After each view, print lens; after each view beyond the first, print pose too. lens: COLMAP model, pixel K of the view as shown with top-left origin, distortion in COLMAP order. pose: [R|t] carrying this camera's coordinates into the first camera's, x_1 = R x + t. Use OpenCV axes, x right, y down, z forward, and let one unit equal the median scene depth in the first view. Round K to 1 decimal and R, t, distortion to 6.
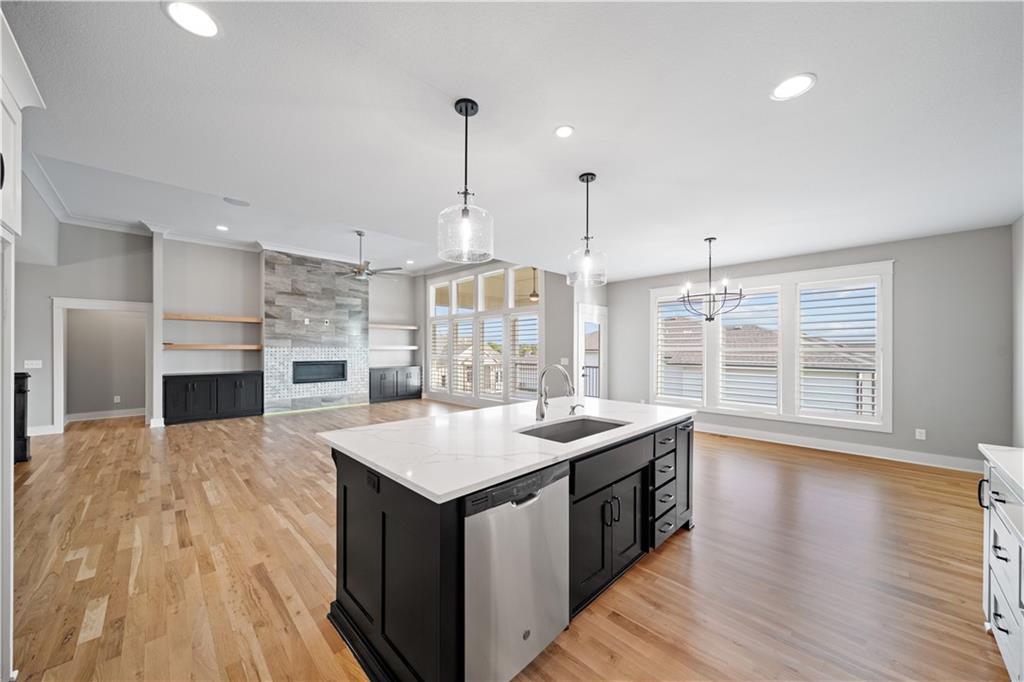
lens RADIAL K [[367.6, 0, 516.1], [0, 367.6, 349.4], [0, 0, 1]] dist [0.000339, -0.000098]
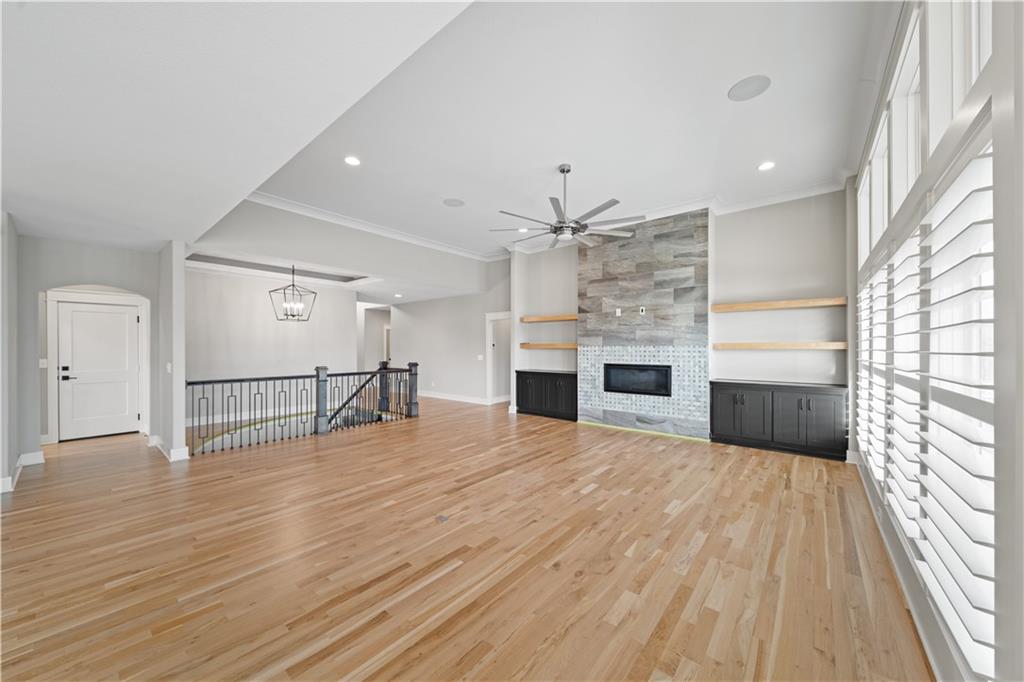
lens RADIAL K [[364.3, 0, 515.4], [0, 364.3, 343.8], [0, 0, 1]] dist [0.000149, -0.000307]
pose [[0.103031, -0.011564, -0.994611, 0.172263], [-0.000237, 0.999932, -0.011650, -0.001171], [0.994678, 0.001436, 0.103021, 0.730911]]
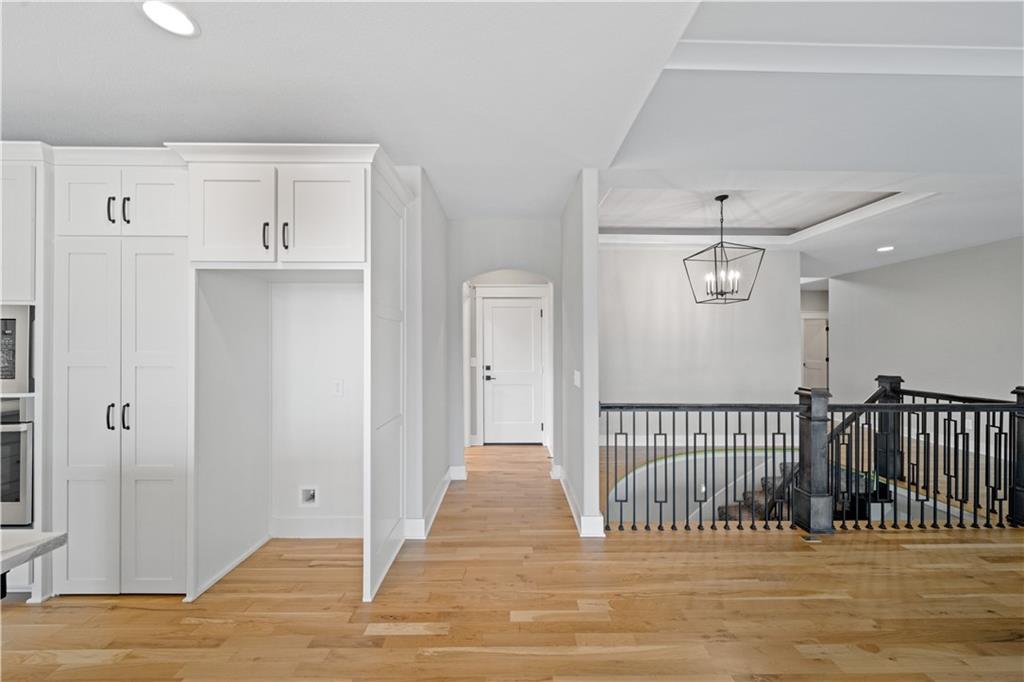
lens RADIAL K [[364.3, 0, 515.4], [0, 364.3, 343.8], [0, 0, 1]] dist [0.000149, -0.000307]
pose [[-0.694500, -0.005132, -0.719474, -0.157395], [-0.005518, 0.999983, -0.001806, -0.004087], [0.719471, 0.002716, -0.694517, 0.449534]]
